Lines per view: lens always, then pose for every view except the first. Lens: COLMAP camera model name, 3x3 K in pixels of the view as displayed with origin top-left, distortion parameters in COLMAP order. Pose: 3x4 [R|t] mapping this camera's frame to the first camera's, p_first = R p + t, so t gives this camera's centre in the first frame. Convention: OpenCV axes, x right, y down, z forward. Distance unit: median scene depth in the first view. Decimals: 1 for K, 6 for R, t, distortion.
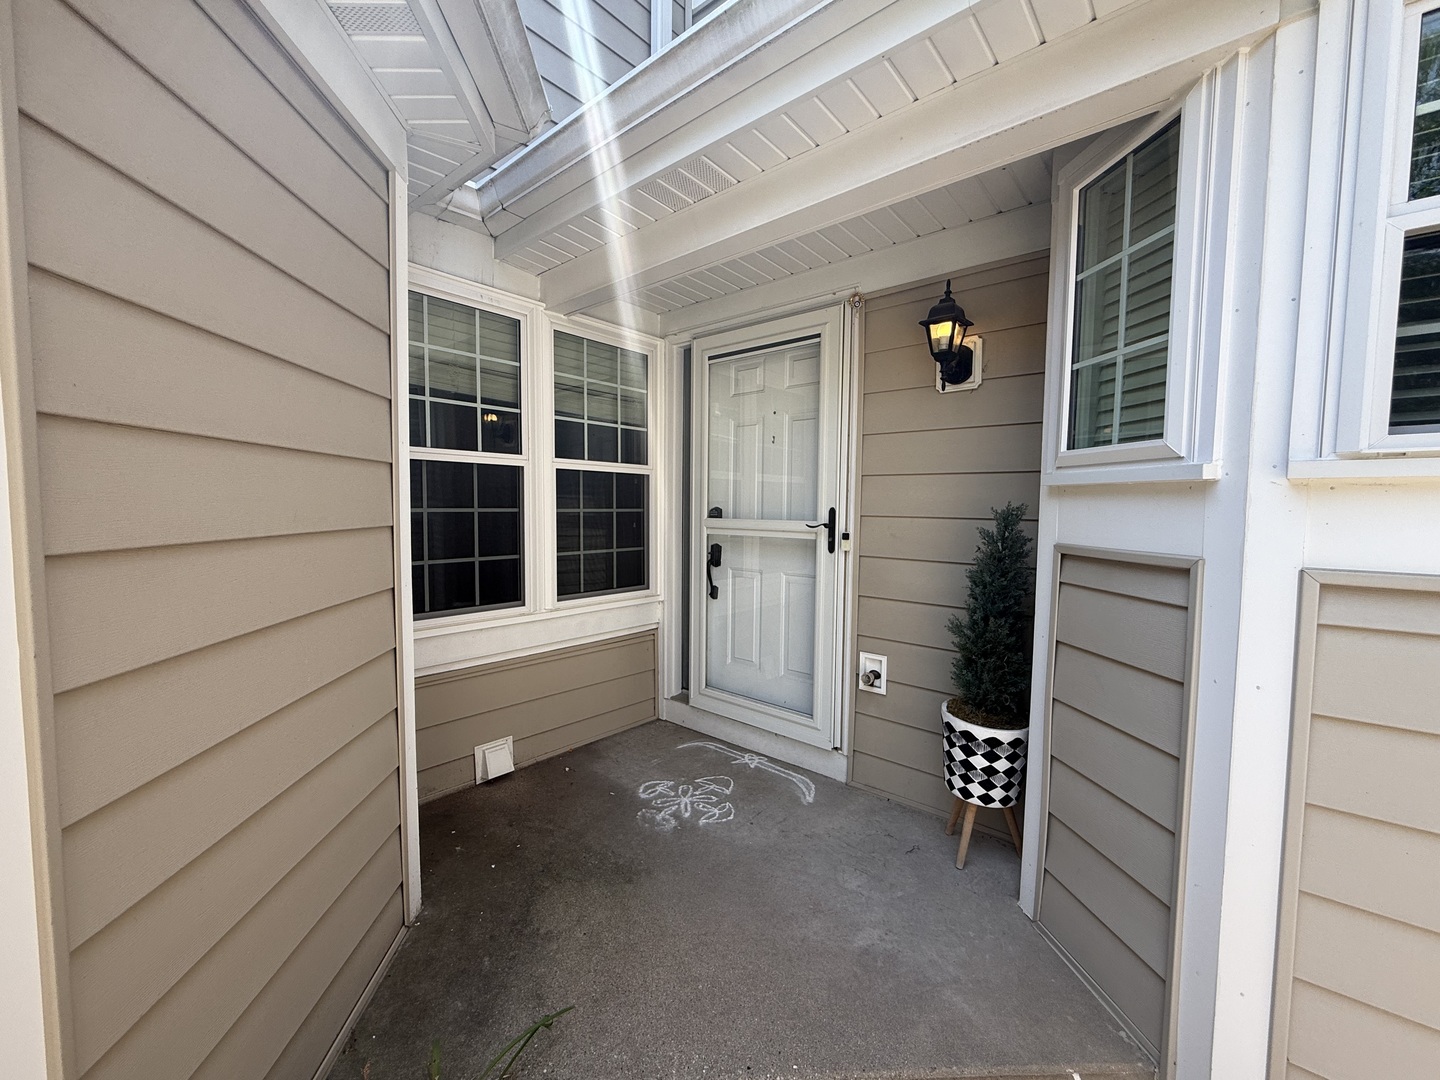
lens RADIAL K [[572.4, 0, 725.4], [0, 572.4, 539.3], [0, 0, 1]] dist [0.000012, -0.000640]
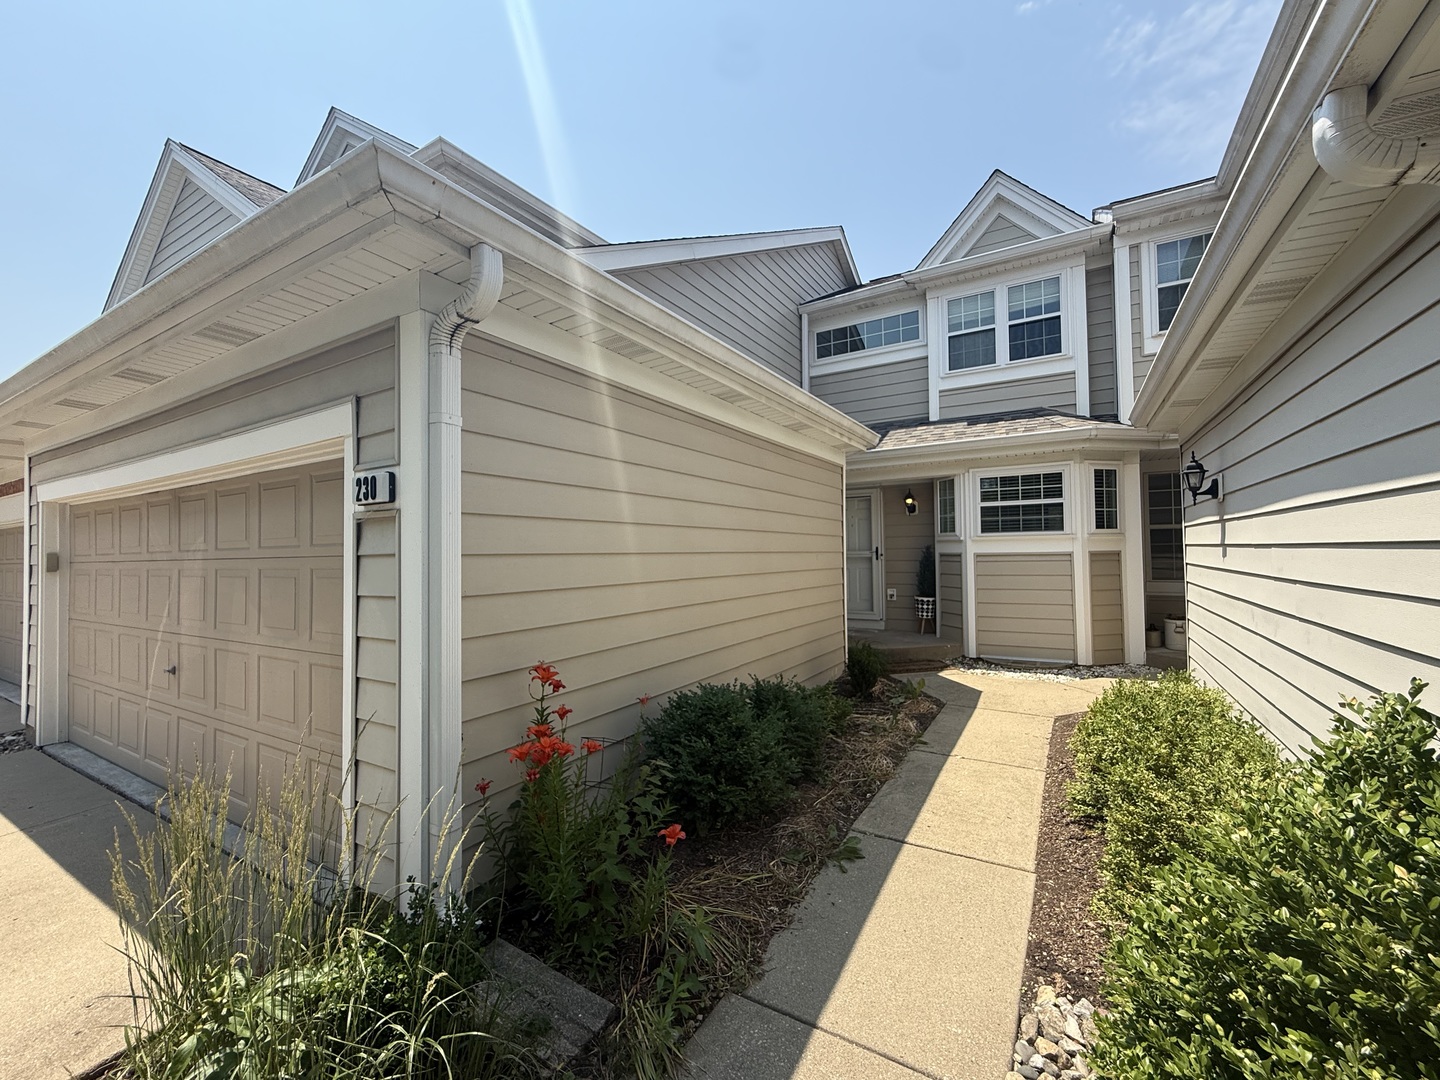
lens RADIAL K [[572.4, 0, 722.2], [0, 572.4, 537.8], [0, 0, 1]] dist [0.000012, -0.000640]
pose [[0.985156, -0.022118, 0.170228, -1.706335], [0.036183, 0.996140, -0.079970, 0.170895], [-0.167802, 0.084942, 0.982154, -2.876192]]
